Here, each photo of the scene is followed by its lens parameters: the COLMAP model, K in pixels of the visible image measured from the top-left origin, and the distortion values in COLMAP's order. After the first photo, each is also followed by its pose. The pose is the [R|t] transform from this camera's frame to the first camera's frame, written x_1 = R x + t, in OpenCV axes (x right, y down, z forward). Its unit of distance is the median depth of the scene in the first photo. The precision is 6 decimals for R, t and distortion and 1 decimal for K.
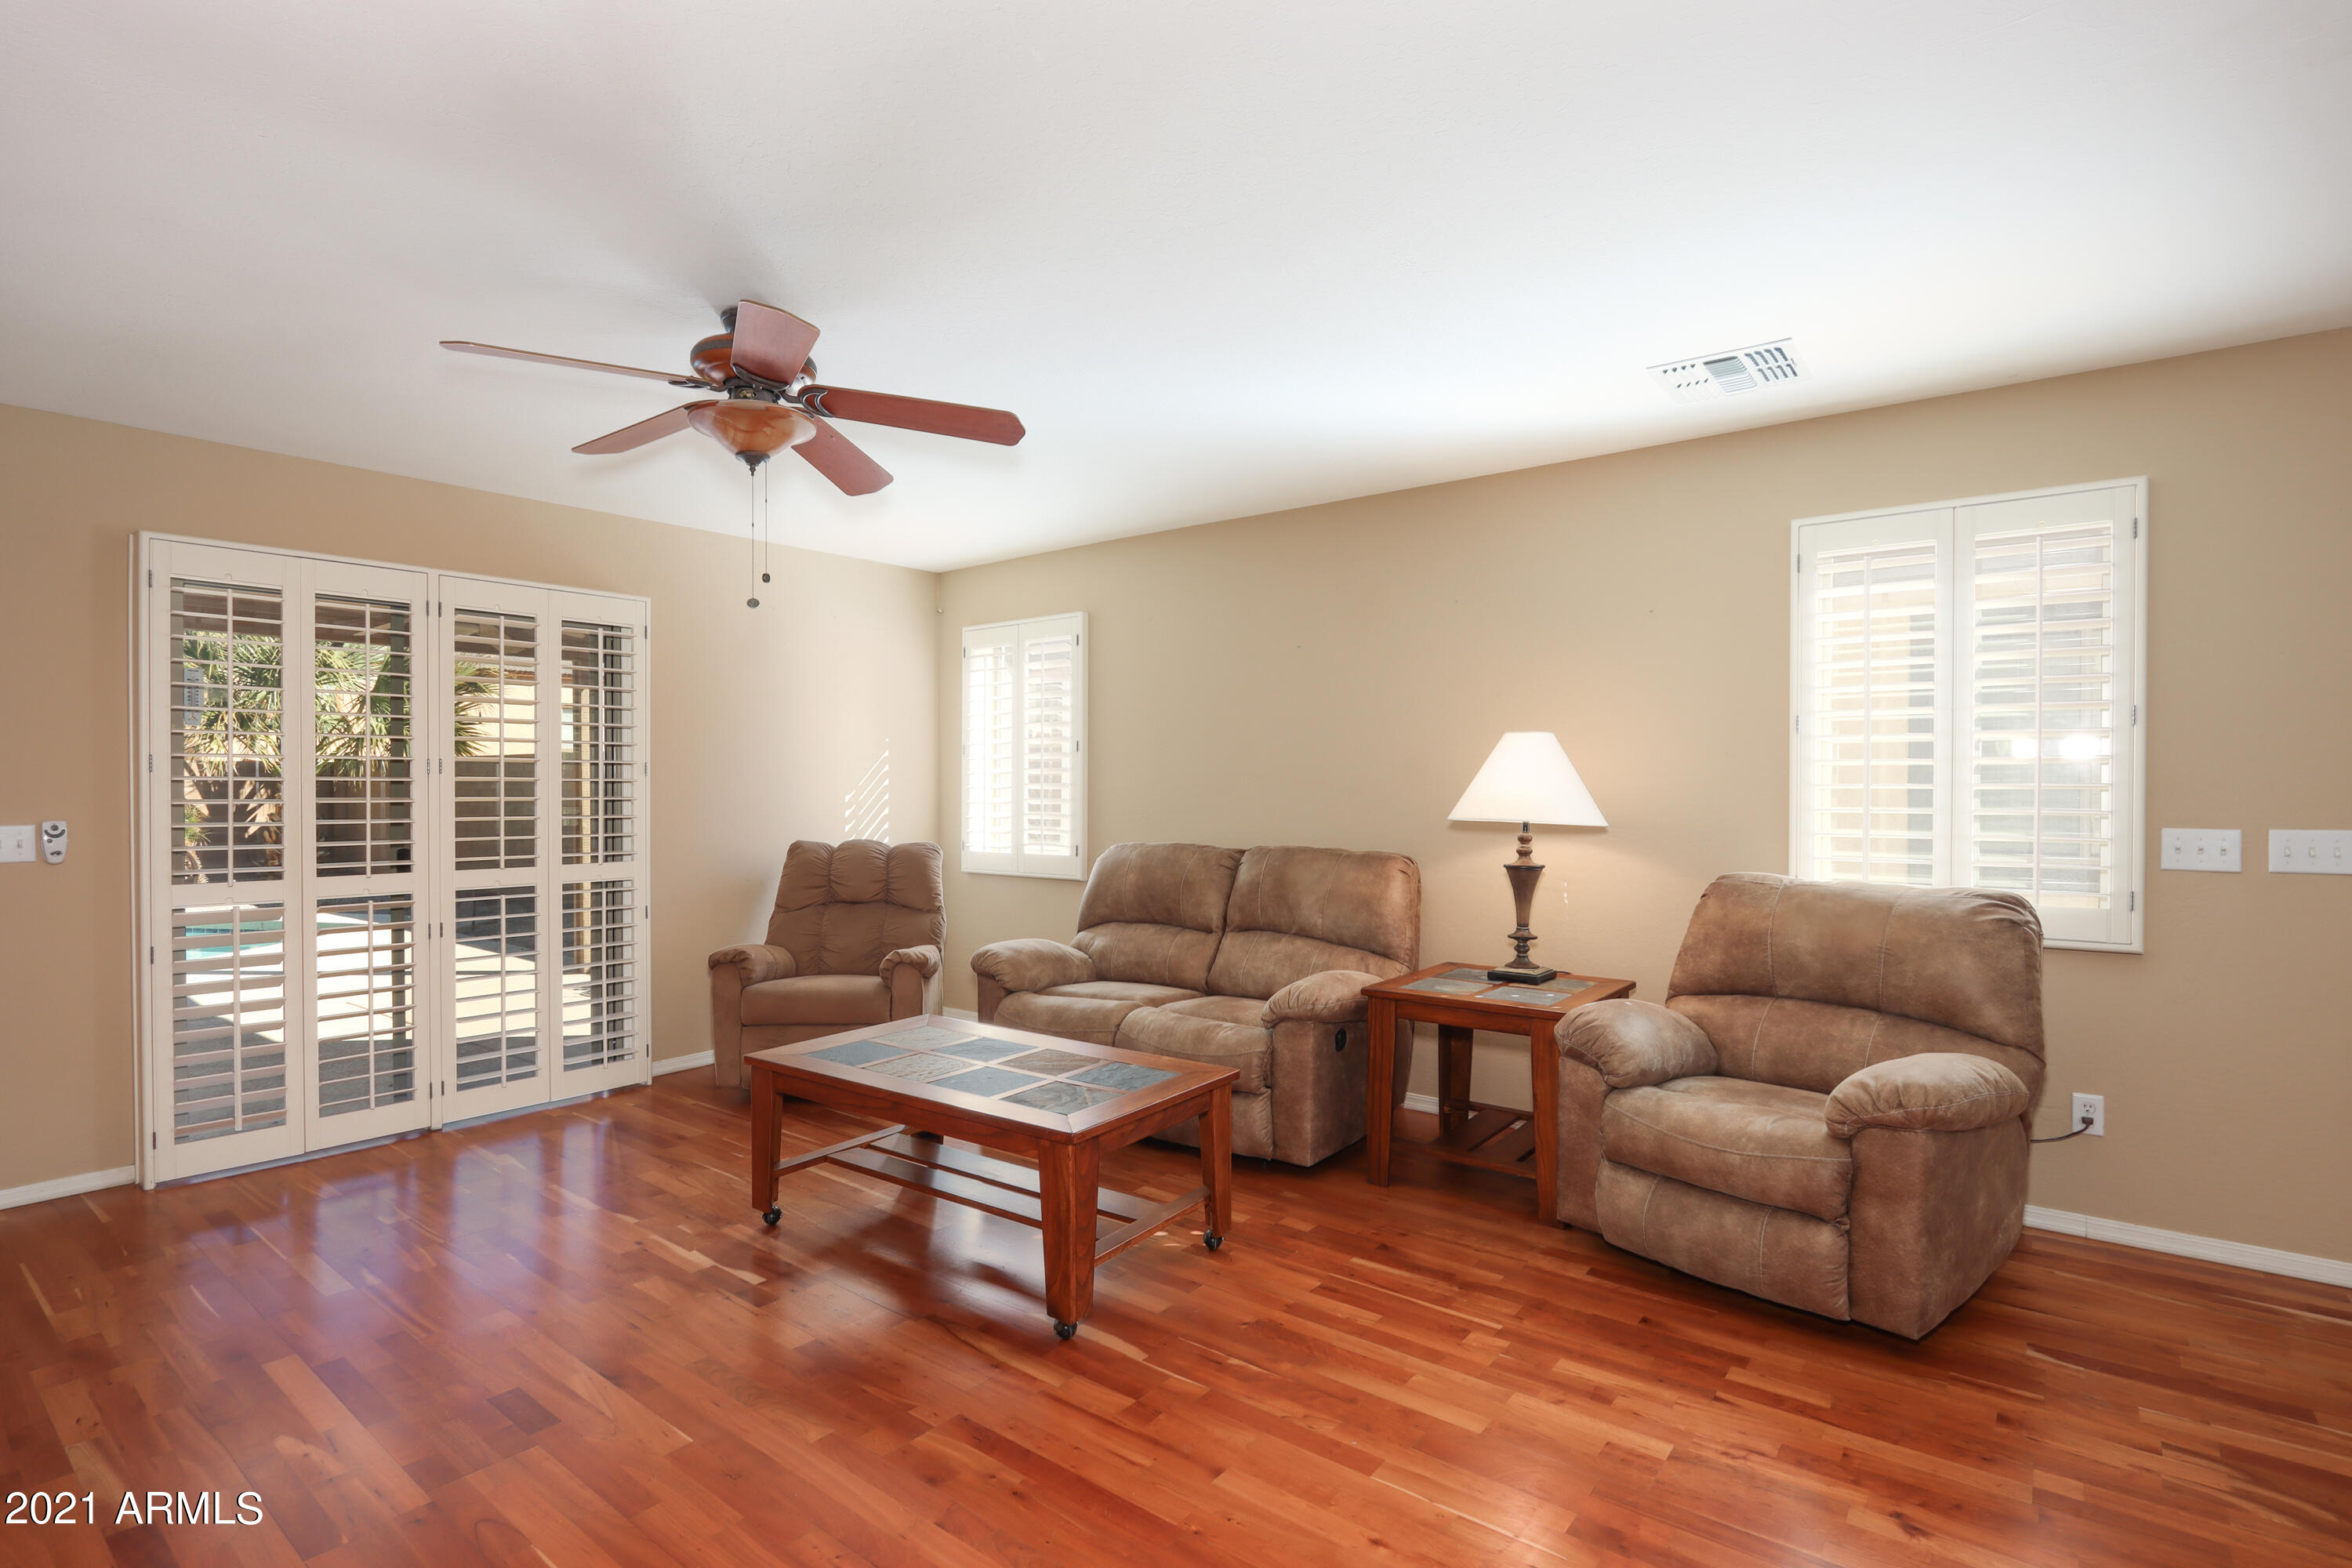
lens RADIAL K [[1117.7, 0, 1163.6], [0, 1117.7, 793.8], [0, 0, 1]] dist [-0.022397, -0.000346]
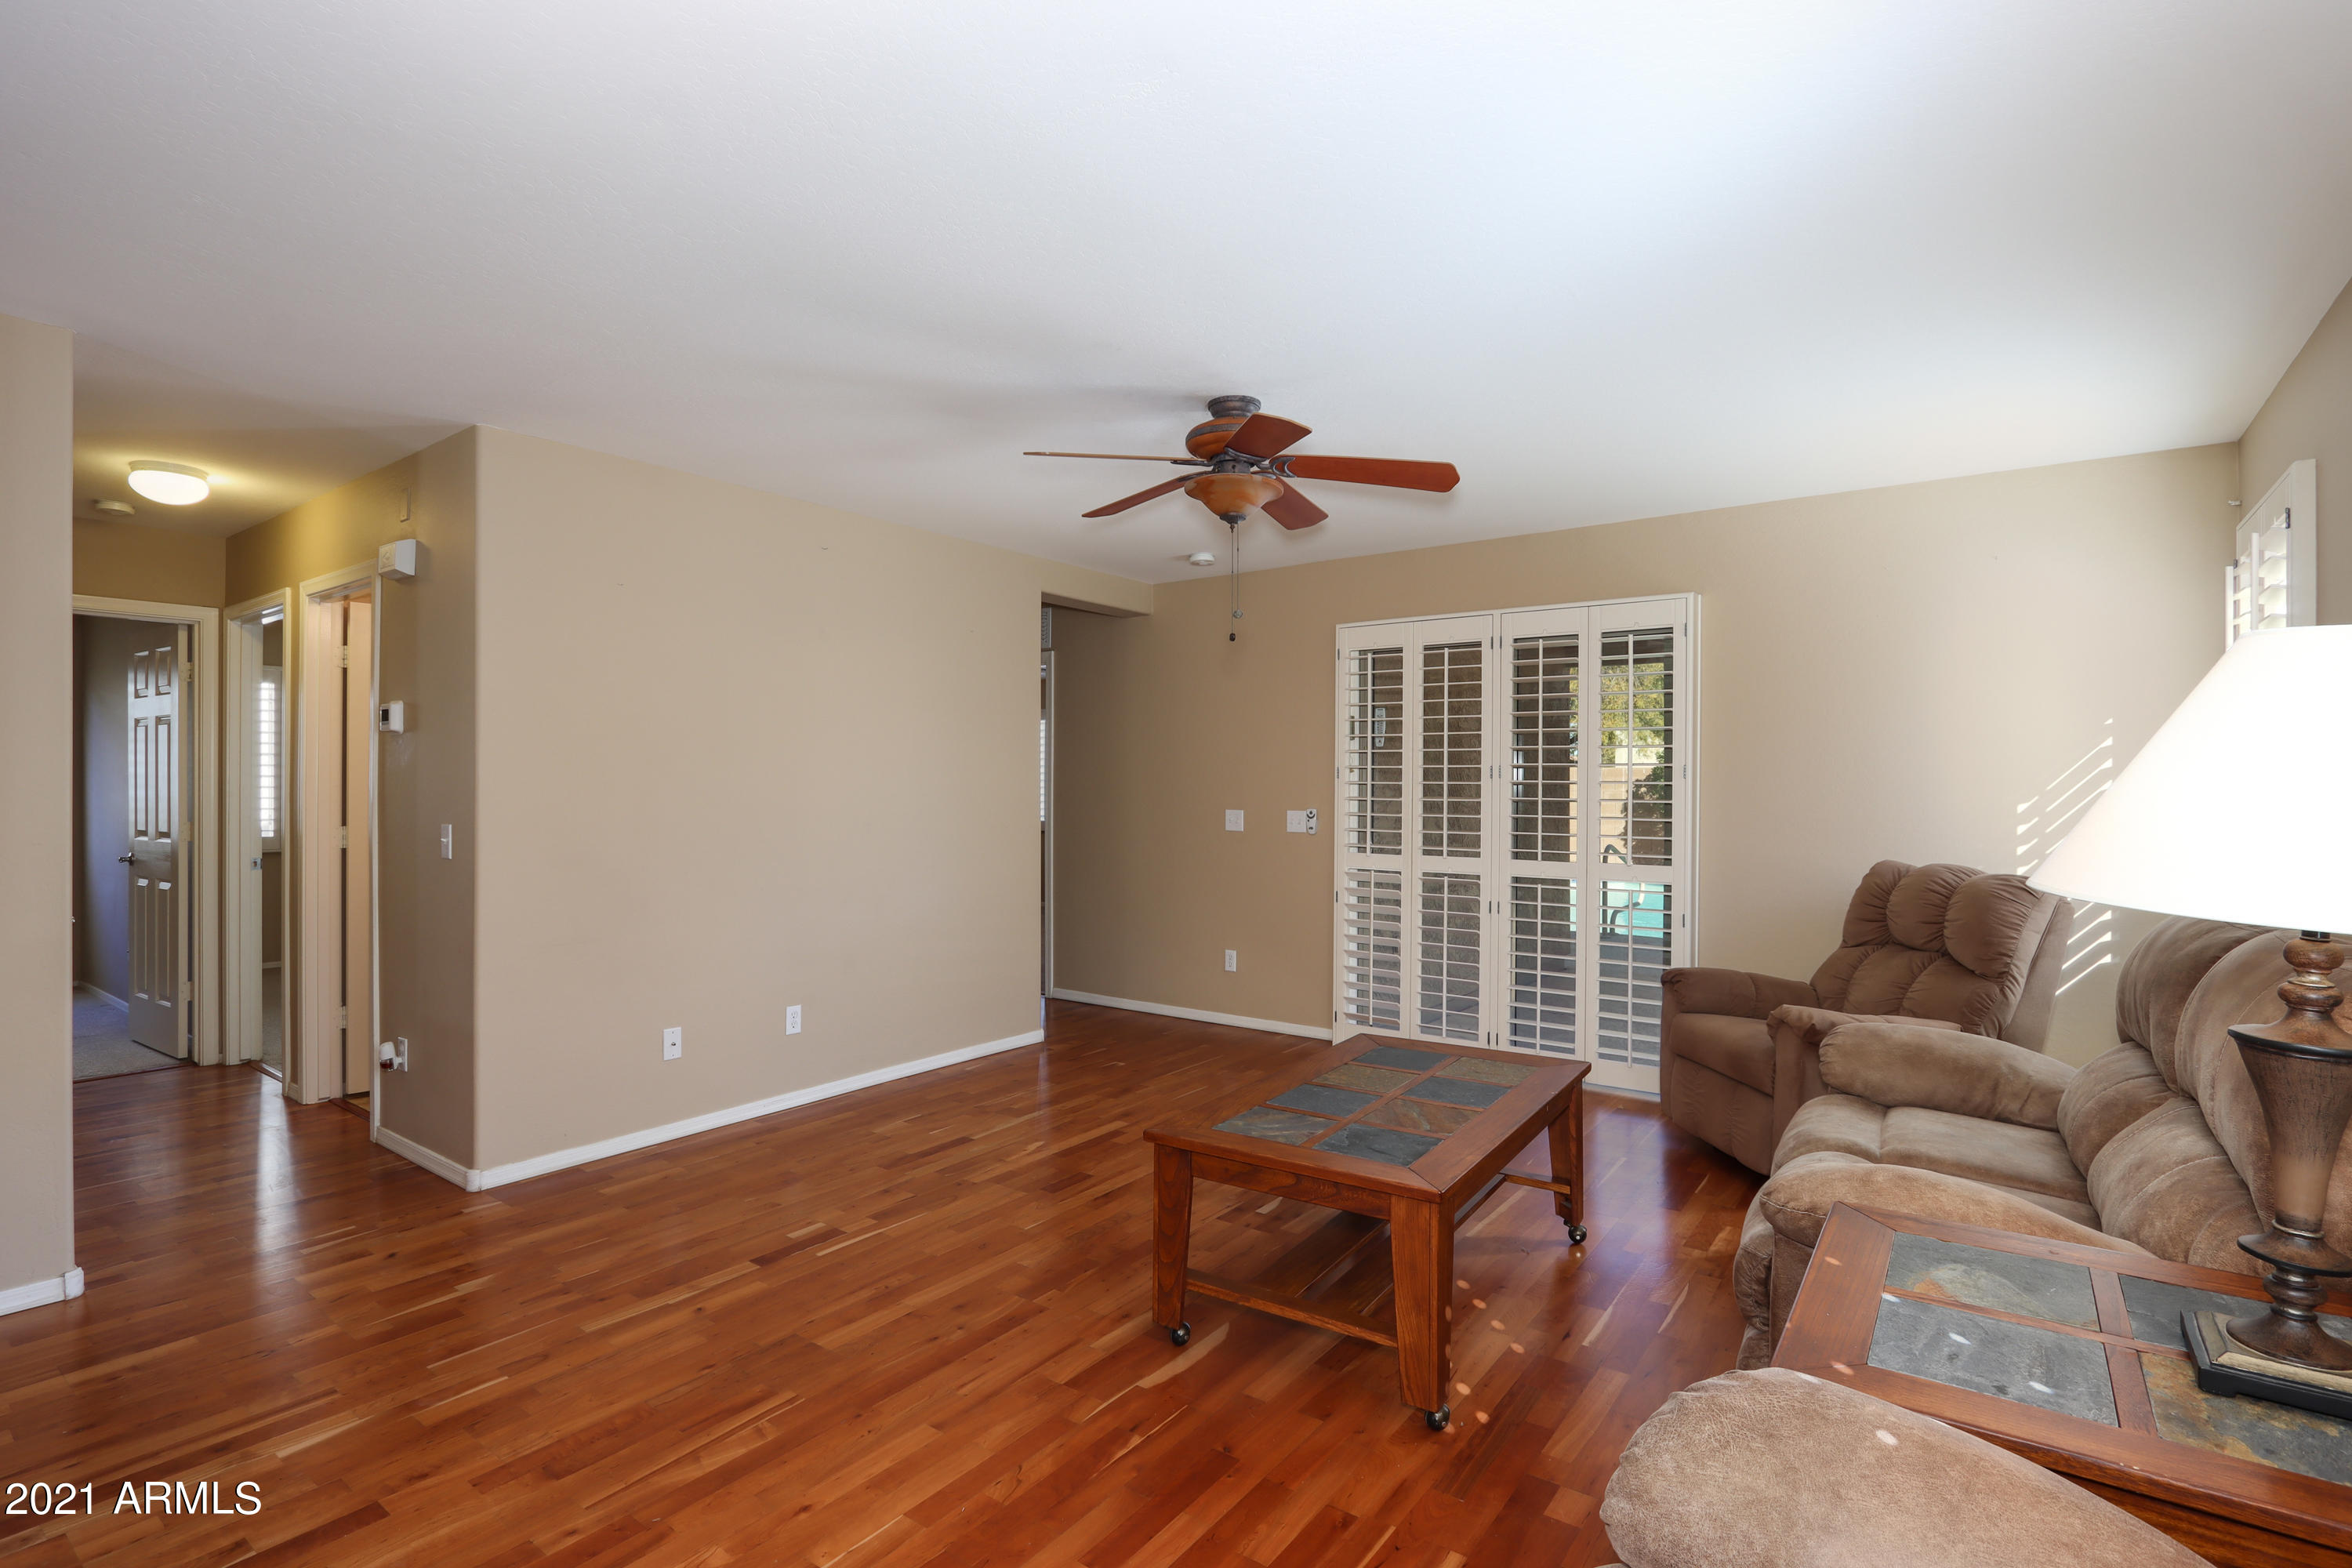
lens RADIAL K [[1136.9, 0, 1159.8], [0, 1136.9, 795.7], [0, 0, 1]] dist [-0.005090, -0.000453]
pose [[0.031997, 0.009780, -0.999440, 0.529046], [-0.010244, 0.999903, 0.009456, -0.006505], [0.999435, 0.009936, 0.032094, 0.540230]]
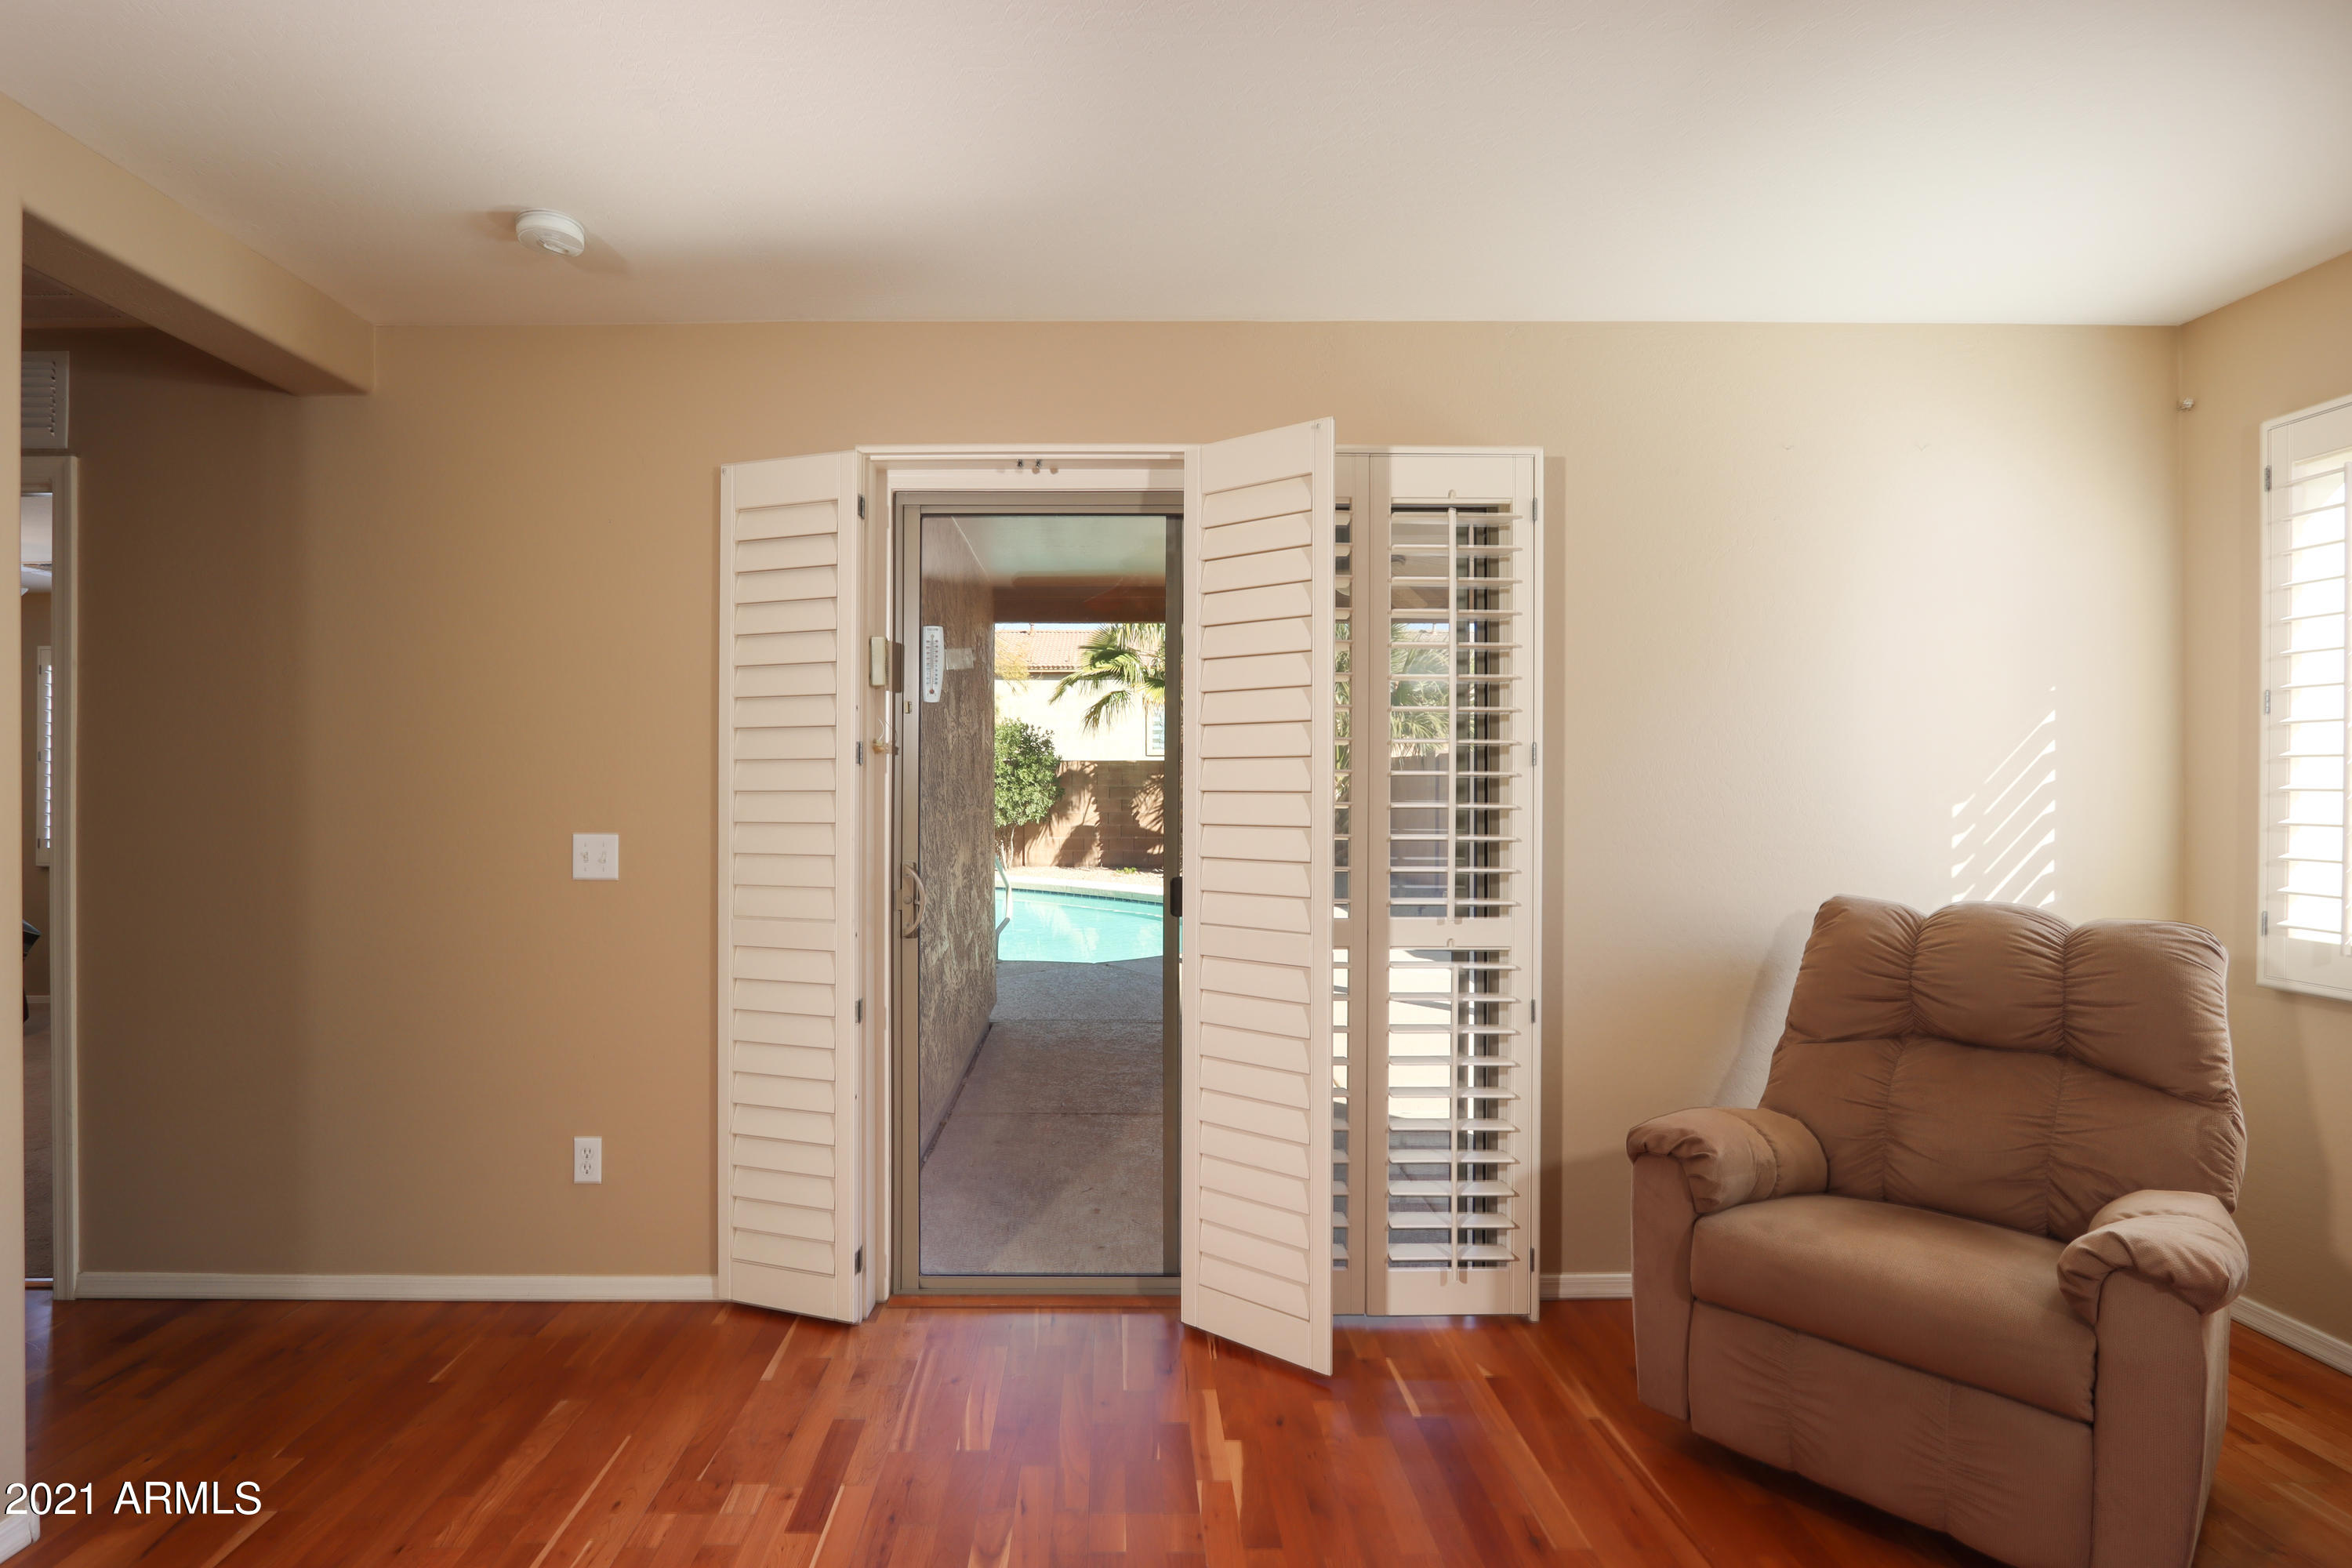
lens RADIAL K [[1156.2, 0, 1151.6], [0, 1156.2, 776.6], [0, 0, 1]] dist [-0.016902, -0.000070]
pose [[0.631515, -0.003857, -0.775354, -0.144513], [-0.005984, 0.999934, -0.009848, -0.004746], [0.775341, 0.010859, 0.631450, 0.508147]]
